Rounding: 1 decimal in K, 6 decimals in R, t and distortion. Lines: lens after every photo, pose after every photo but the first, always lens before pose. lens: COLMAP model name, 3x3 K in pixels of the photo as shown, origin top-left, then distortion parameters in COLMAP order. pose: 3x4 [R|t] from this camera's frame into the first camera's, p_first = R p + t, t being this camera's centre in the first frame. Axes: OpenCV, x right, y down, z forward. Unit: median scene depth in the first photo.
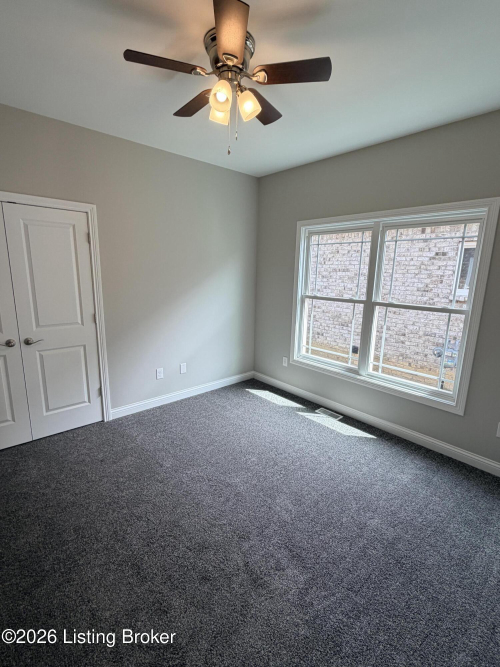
lens RADIAL K [[313.0, 0, 250.0], [0, 313.0, 333.5], [0, 0, 1]] dist [-0.001167, 0.000404]
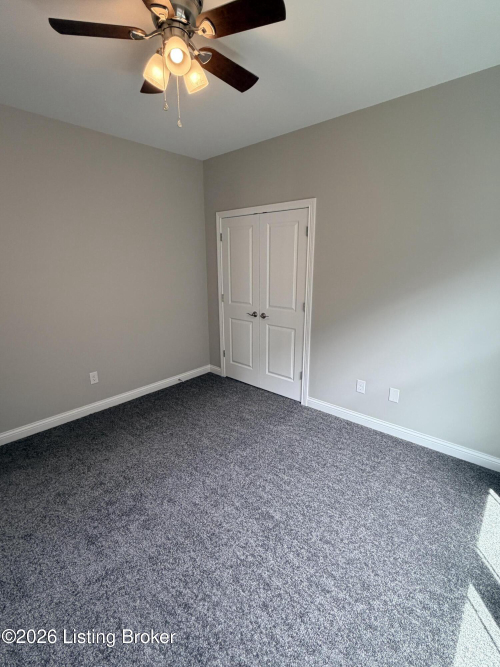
lens RADIAL K [[325.4, 0, 250.0], [0, 325.4, 333.5], [0, 0, 1]] dist [-0.001031, 0.000196]
pose [[0.083339, 0.208728, -0.974416, 0.617987], [-0.183898, 0.964245, 0.190821, -0.145865], [0.979406, 0.163290, 0.118744, 0.733058]]
